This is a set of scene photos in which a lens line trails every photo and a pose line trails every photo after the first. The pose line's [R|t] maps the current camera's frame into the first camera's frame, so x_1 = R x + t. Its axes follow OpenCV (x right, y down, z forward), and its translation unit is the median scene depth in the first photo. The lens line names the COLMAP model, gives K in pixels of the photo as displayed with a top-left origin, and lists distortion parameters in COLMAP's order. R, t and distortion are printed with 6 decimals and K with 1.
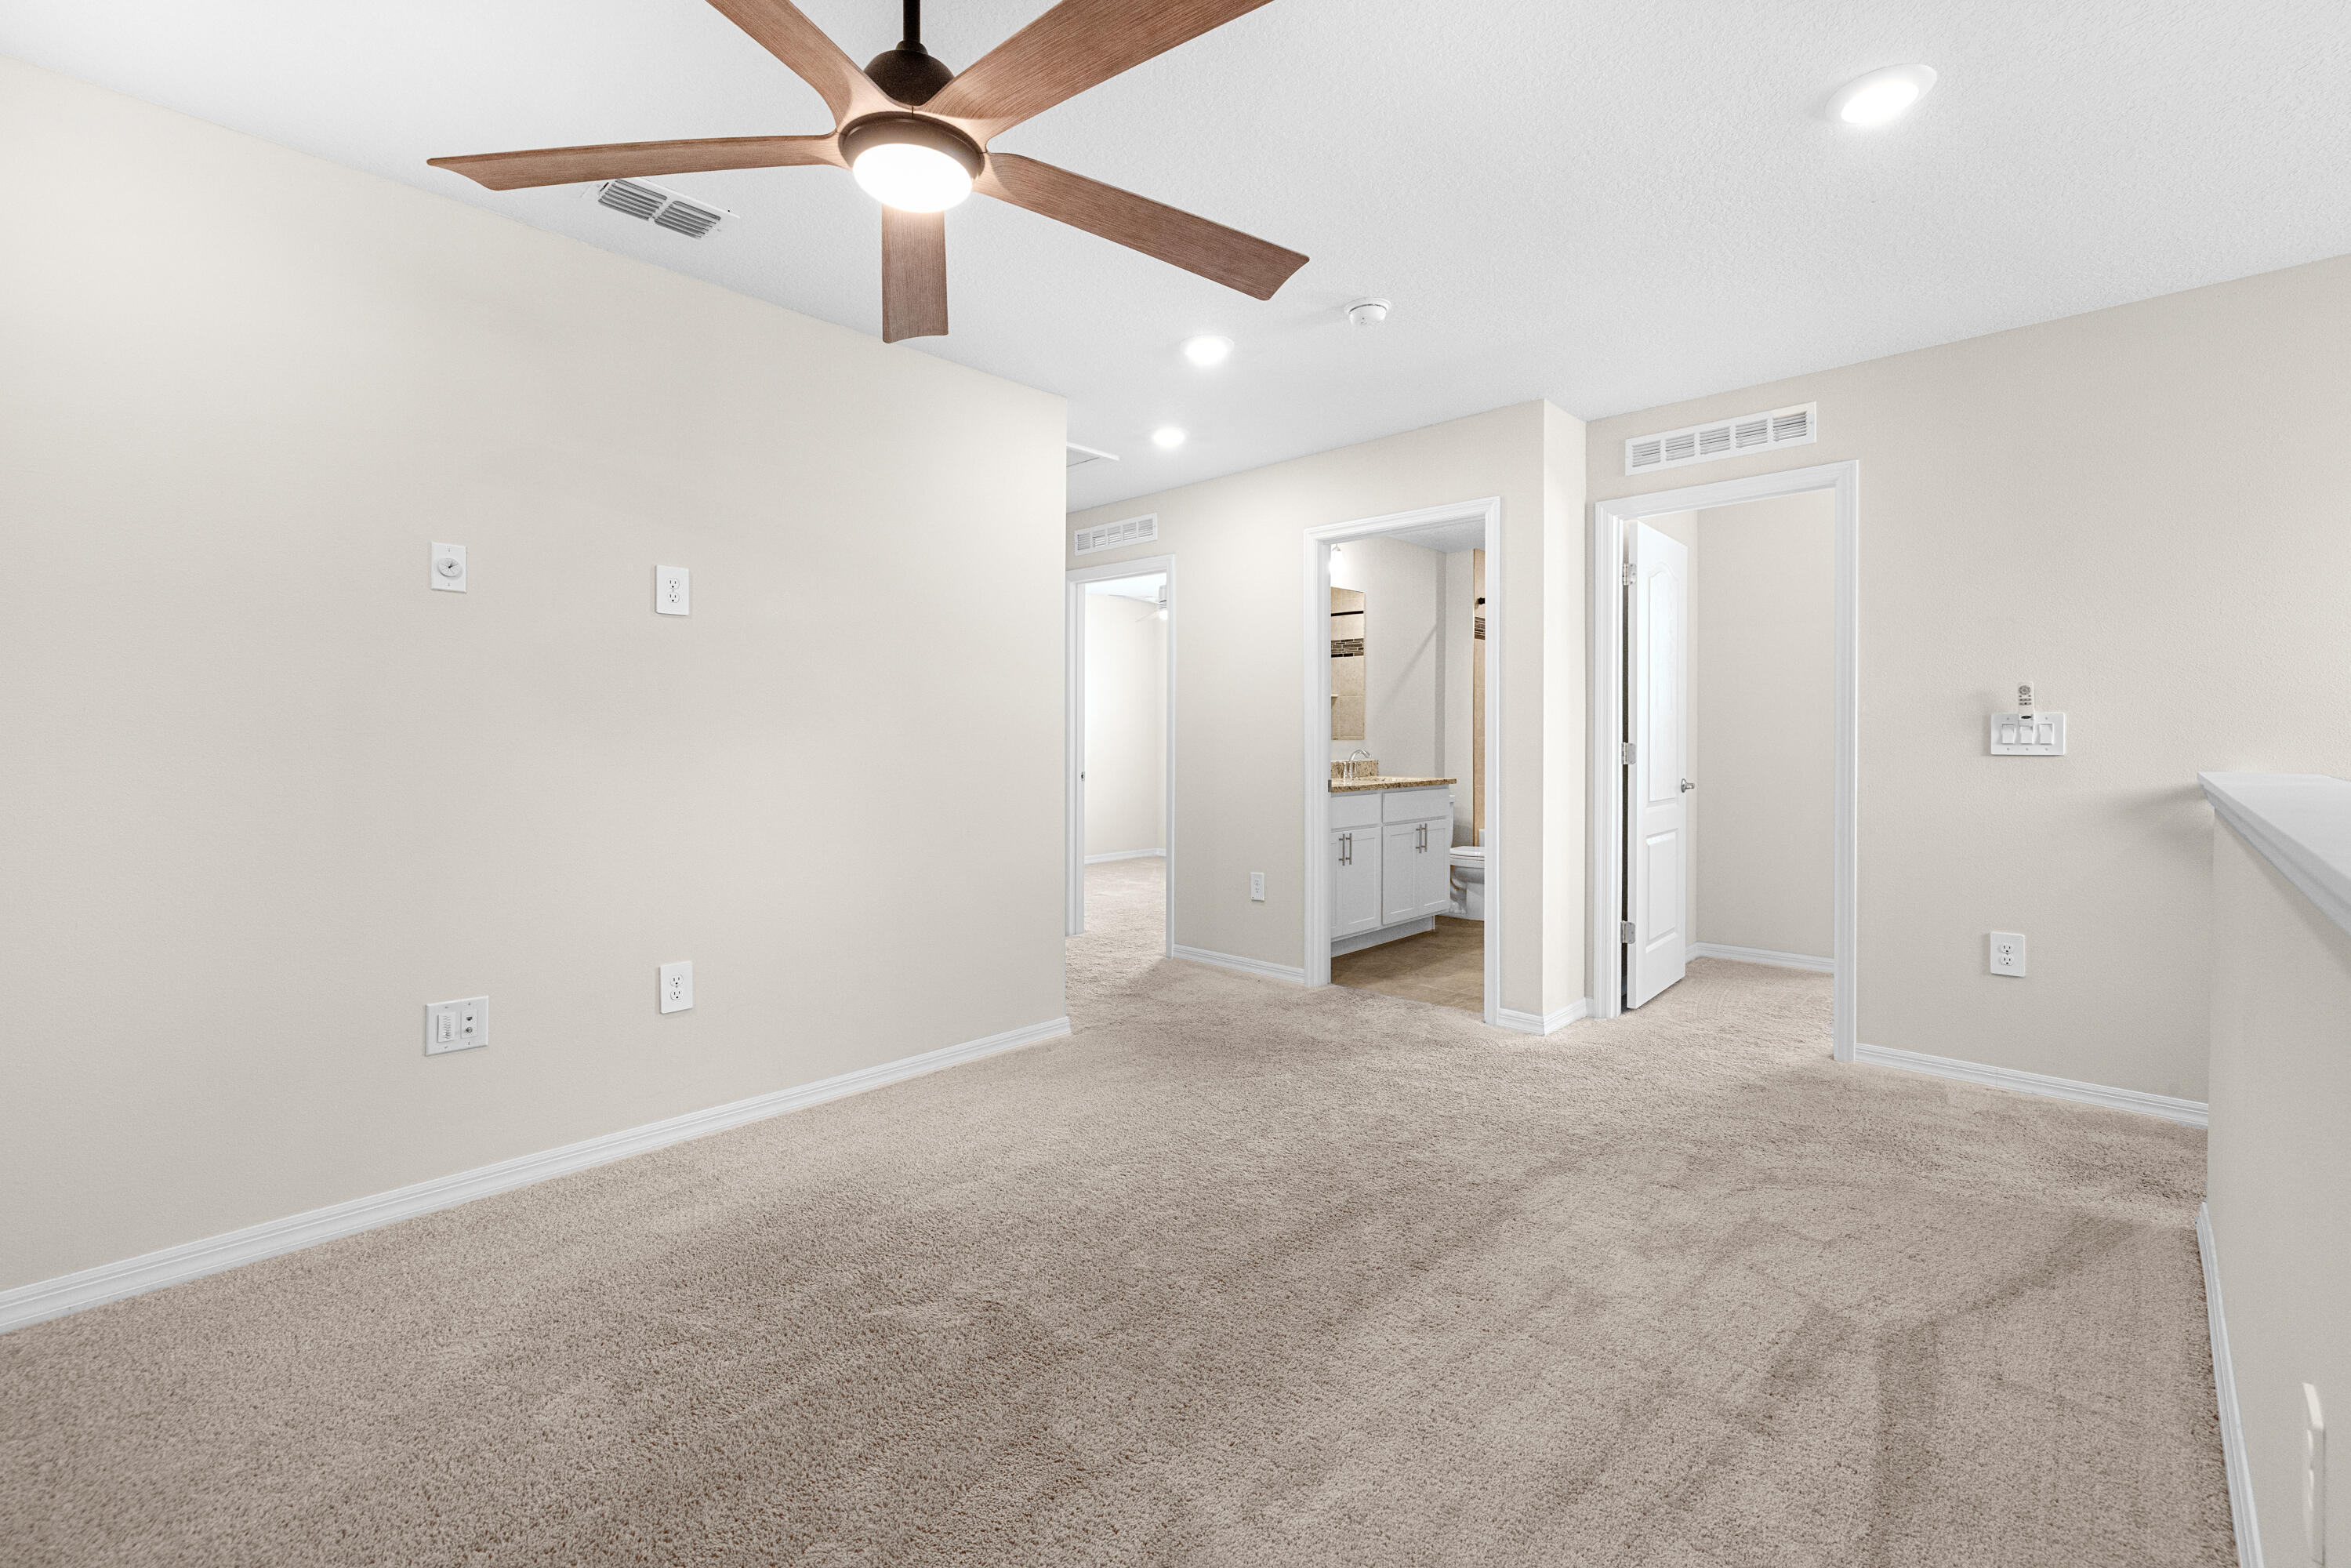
lens RADIAL K [[1005.8, 0, 1172.5], [0, 1005.8, 743.3], [0, 0, 1]] dist [-0.000110, 0.000349]
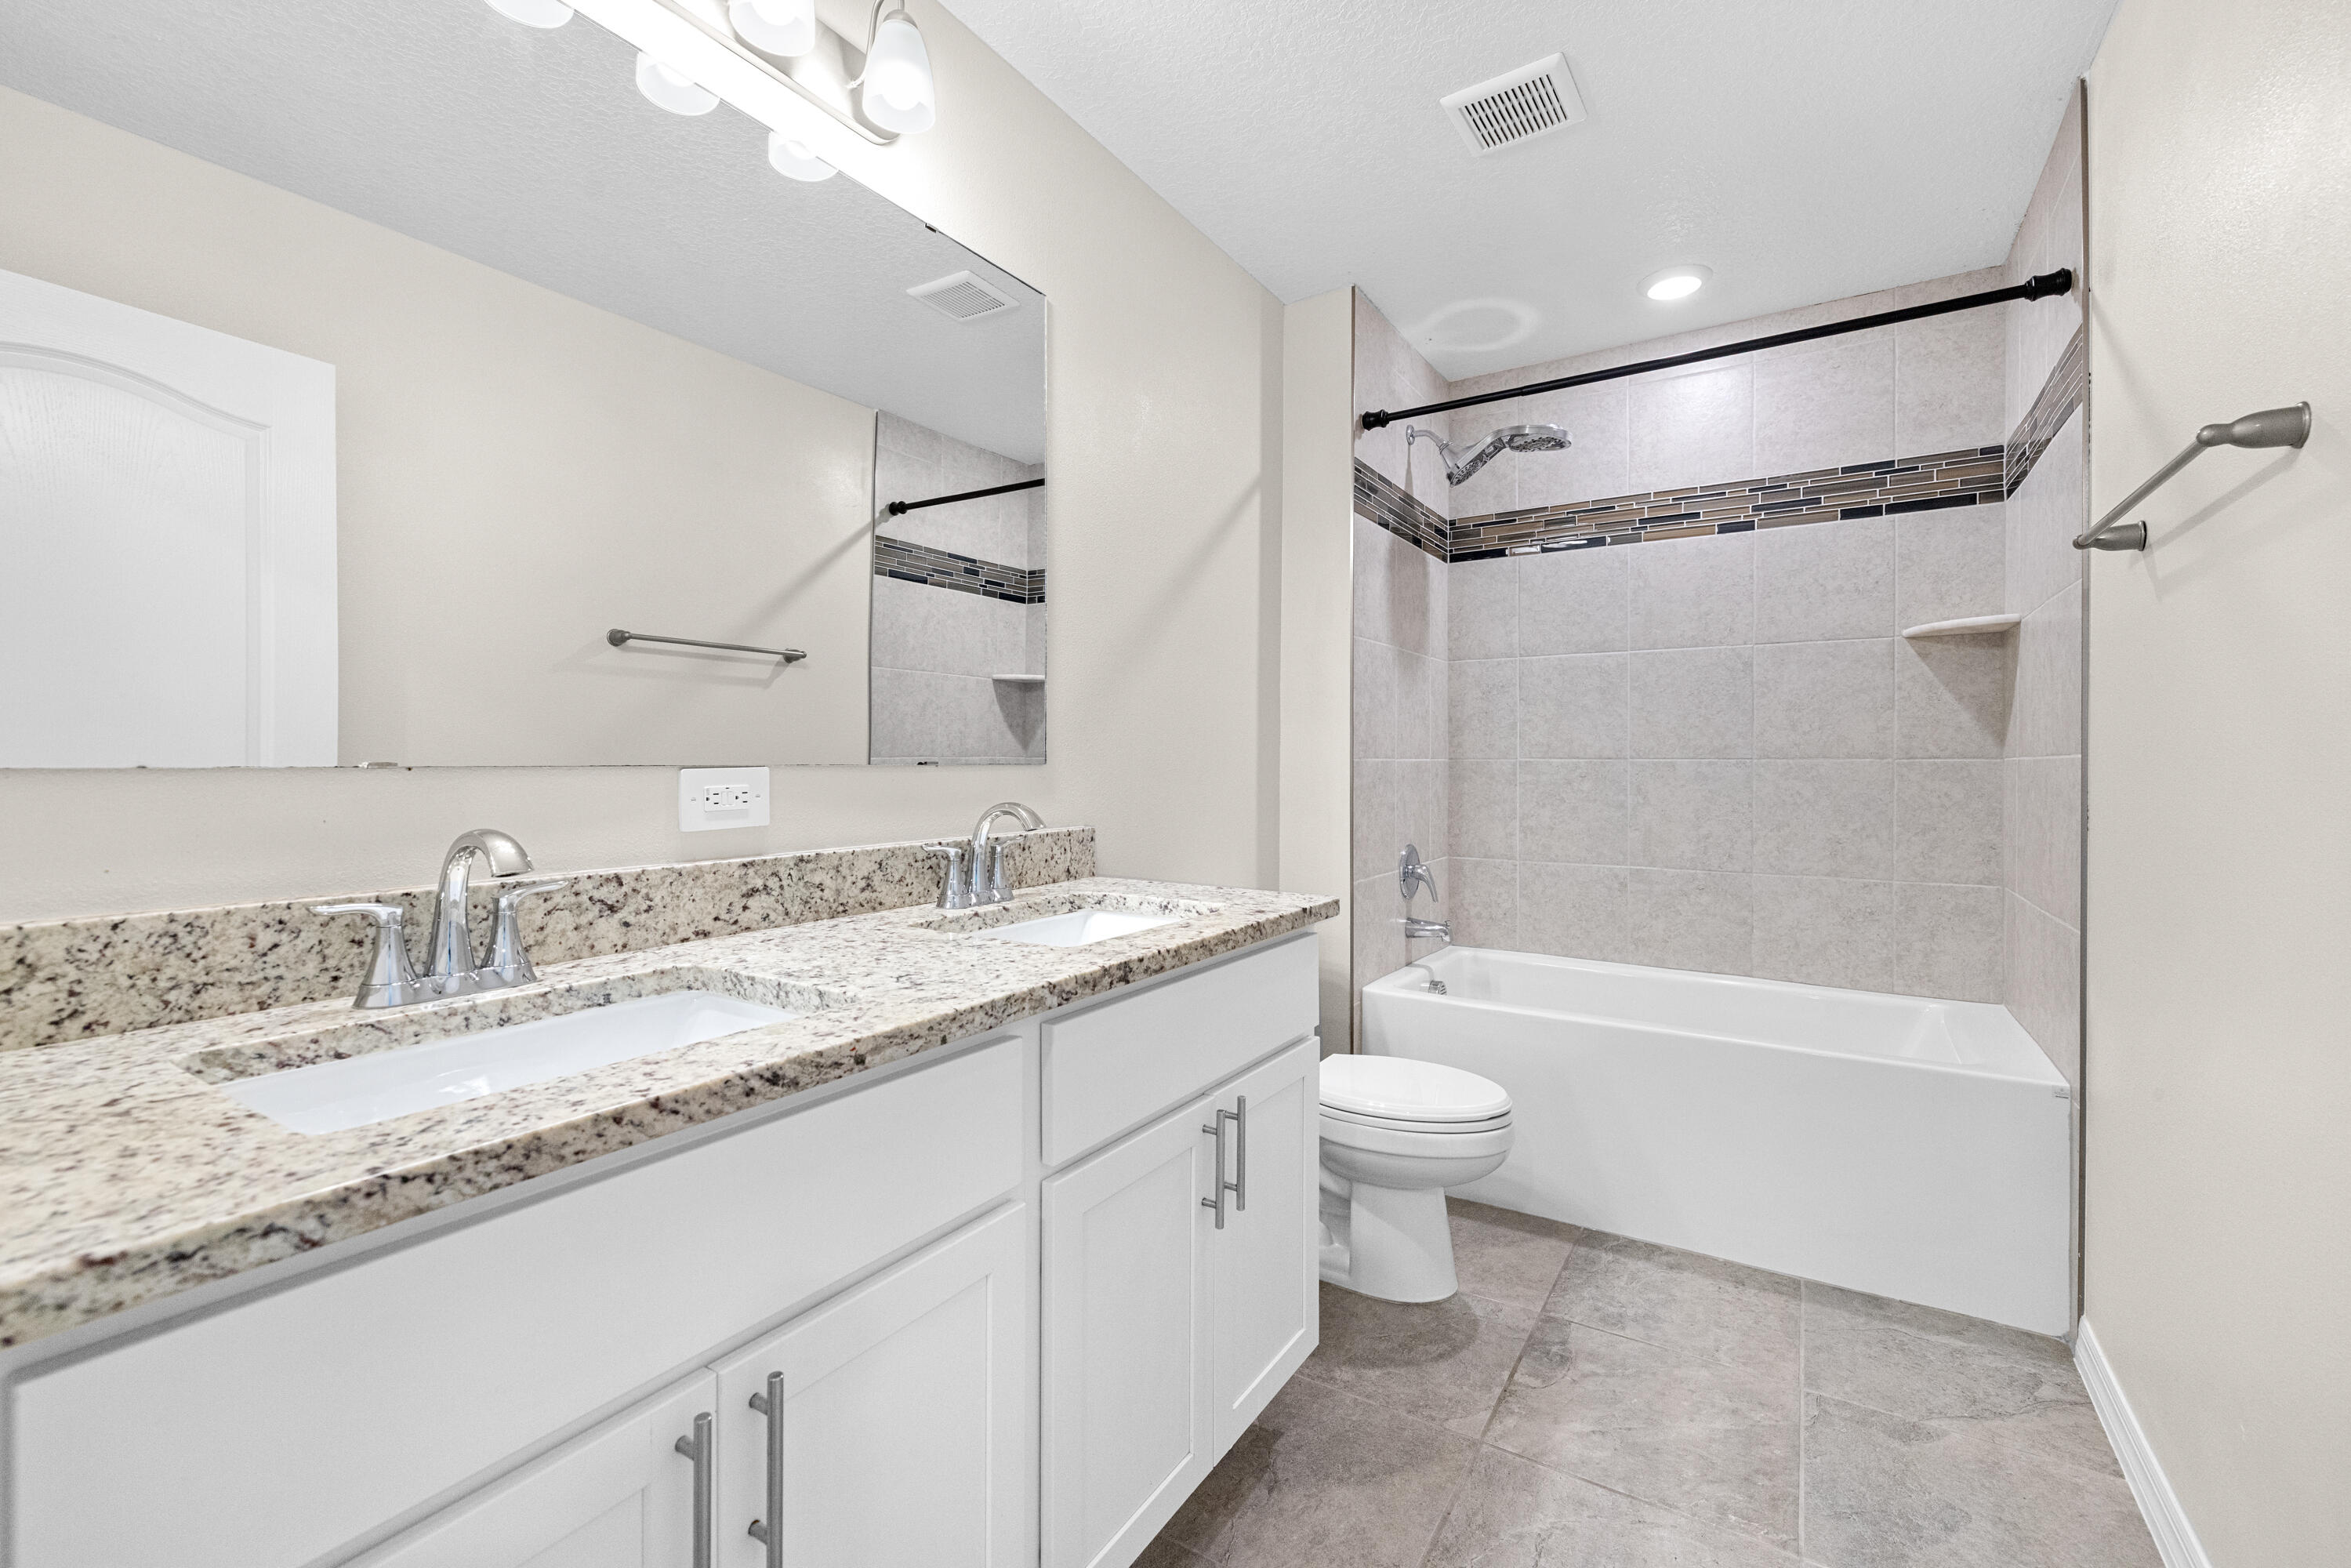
lens RADIAL K [[1005.8, 0, 1172.5], [0, 1005.8, 743.3], [0, 0, 1]] dist [-0.000110, 0.000349]
pose [[0.982099, 0.002403, 0.188352, 0.186771], [0.000771, 0.999859, -0.016776, -0.005133], [-0.188366, 0.016621, 0.981958, 0.751860]]
